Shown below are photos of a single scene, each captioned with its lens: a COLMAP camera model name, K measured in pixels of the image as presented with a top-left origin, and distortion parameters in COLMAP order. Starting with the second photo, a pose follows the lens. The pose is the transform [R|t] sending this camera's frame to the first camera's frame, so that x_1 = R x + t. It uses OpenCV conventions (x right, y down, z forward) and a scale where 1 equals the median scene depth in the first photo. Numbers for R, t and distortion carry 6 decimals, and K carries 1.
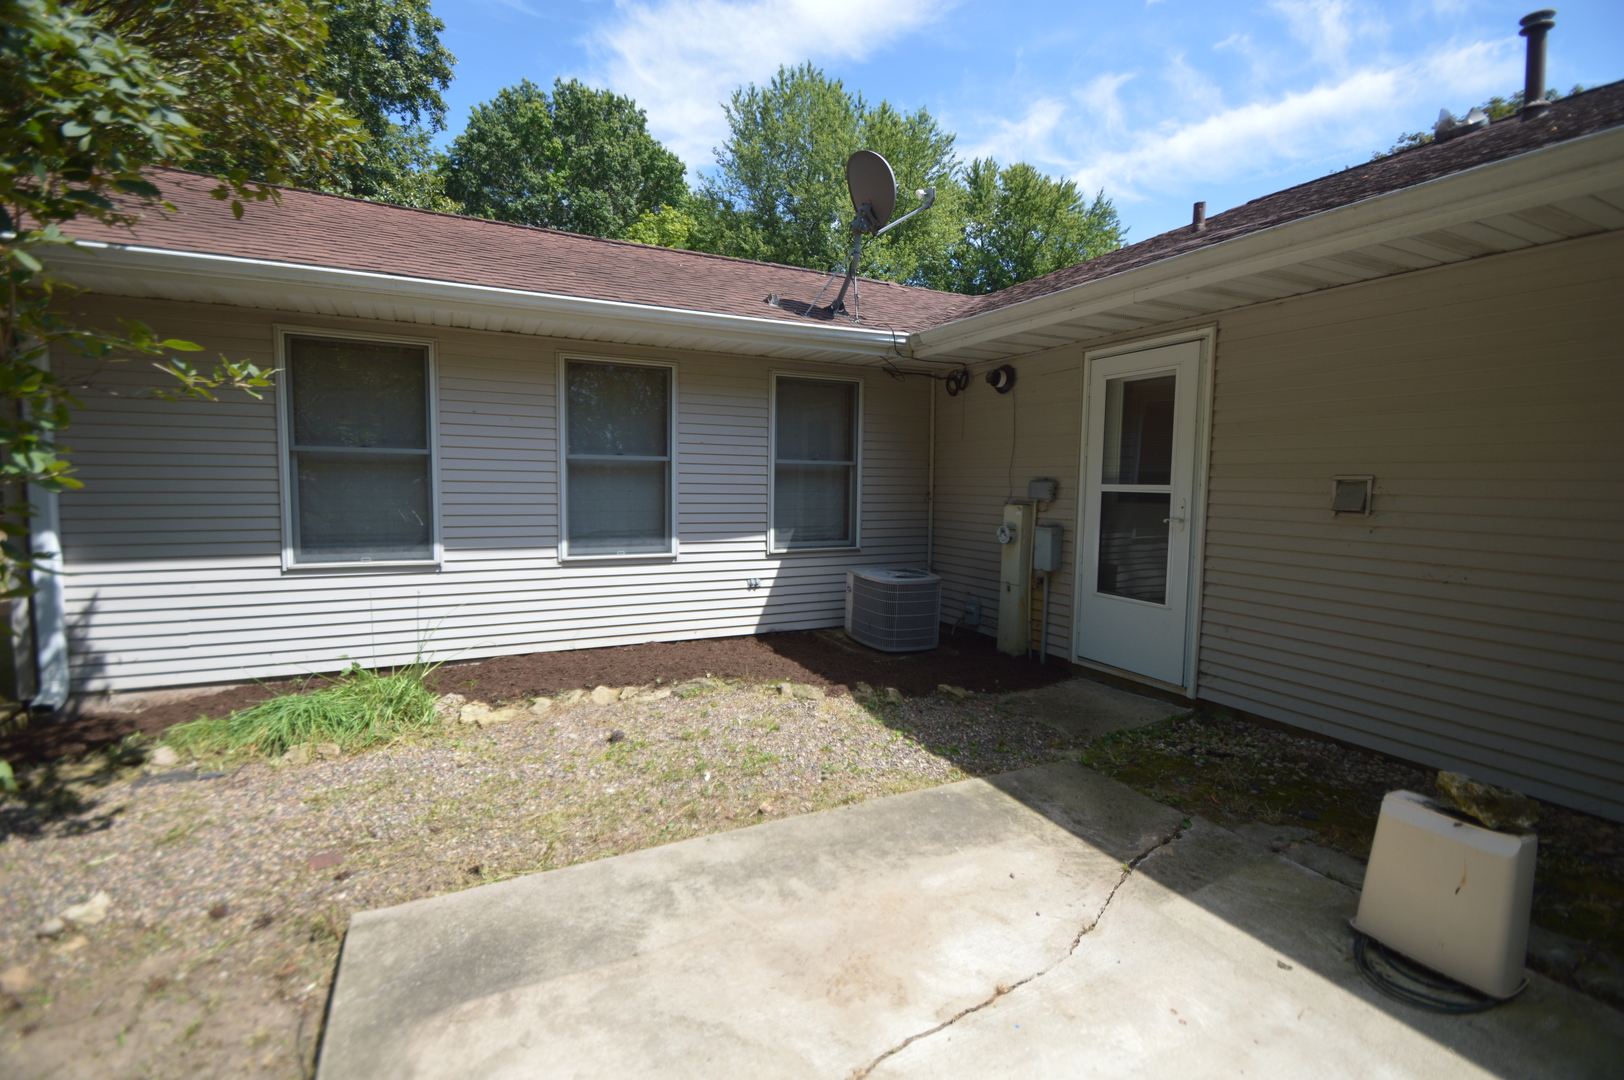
lens RADIAL K [[738.3, 0, 800.4], [0, 738.3, 536.6], [0, 0, 1]] dist [0.034286, -0.027006]
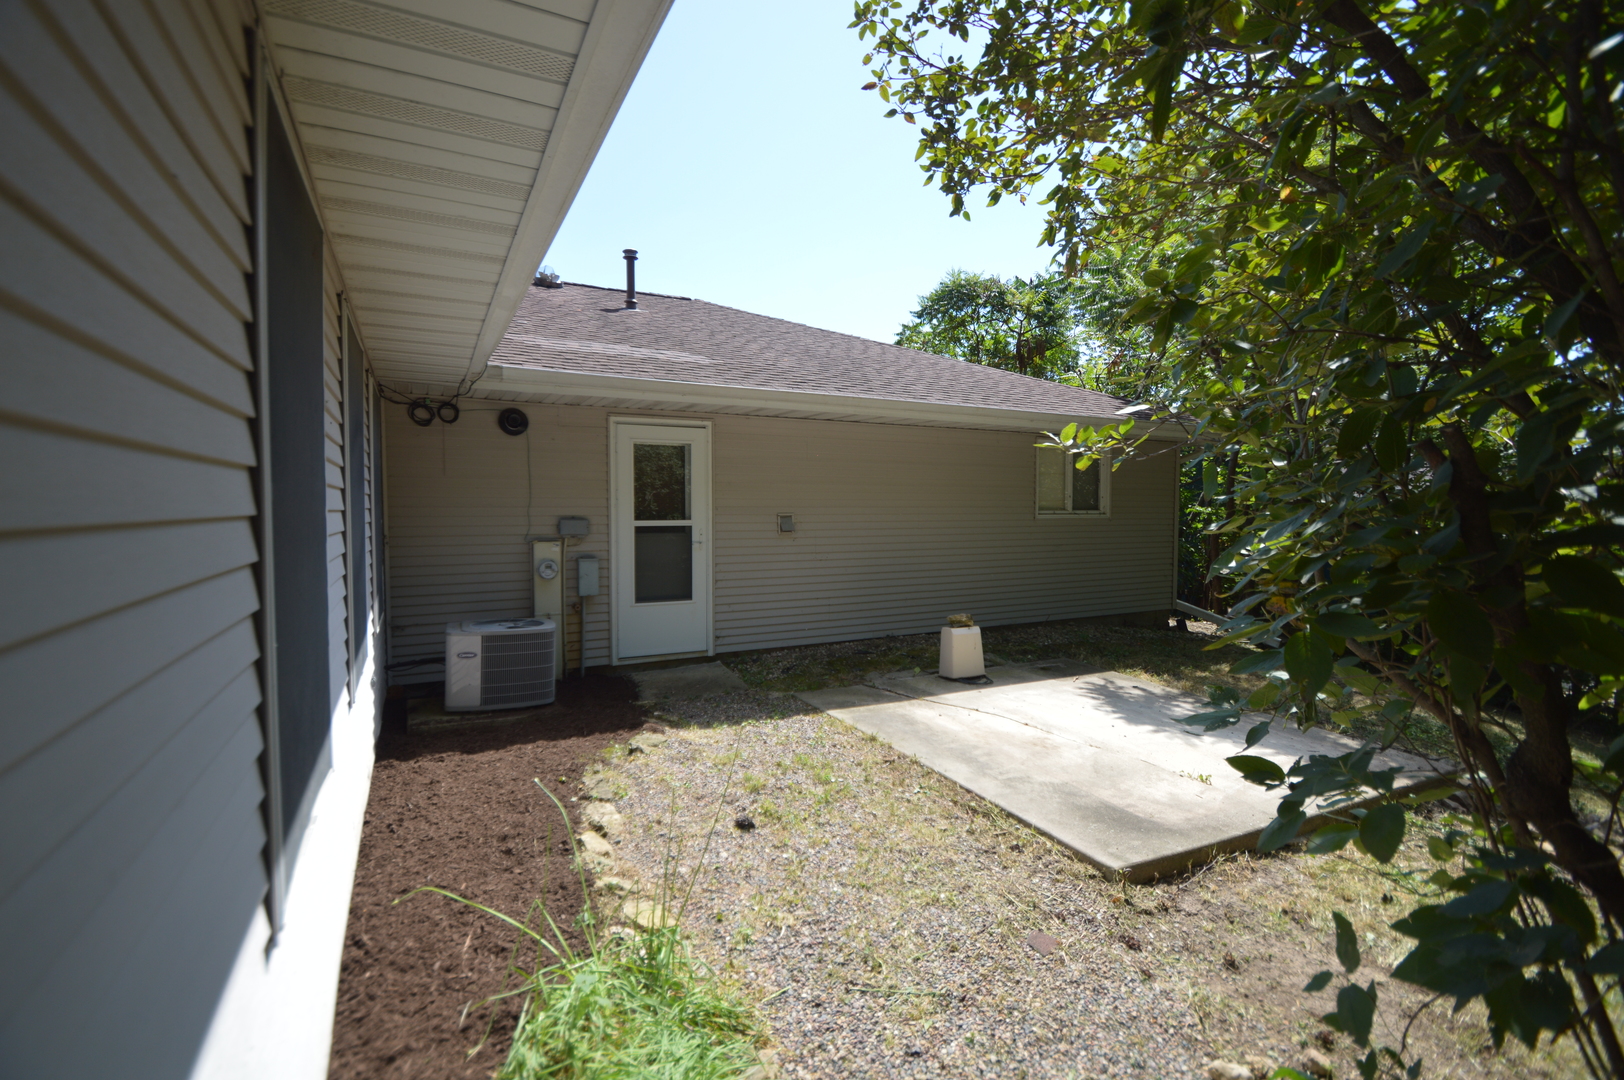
lens RADIAL K [[738.3, 0, 800.4], [0, 738.3, 536.6], [0, 0, 1]] dist [0.034286, -0.027006]
pose [[-0.049025, -0.053672, 0.997354, -0.976897], [0.076238, 0.995441, 0.057317, -0.102100], [-0.995884, 0.078847, -0.044710, 0.824897]]
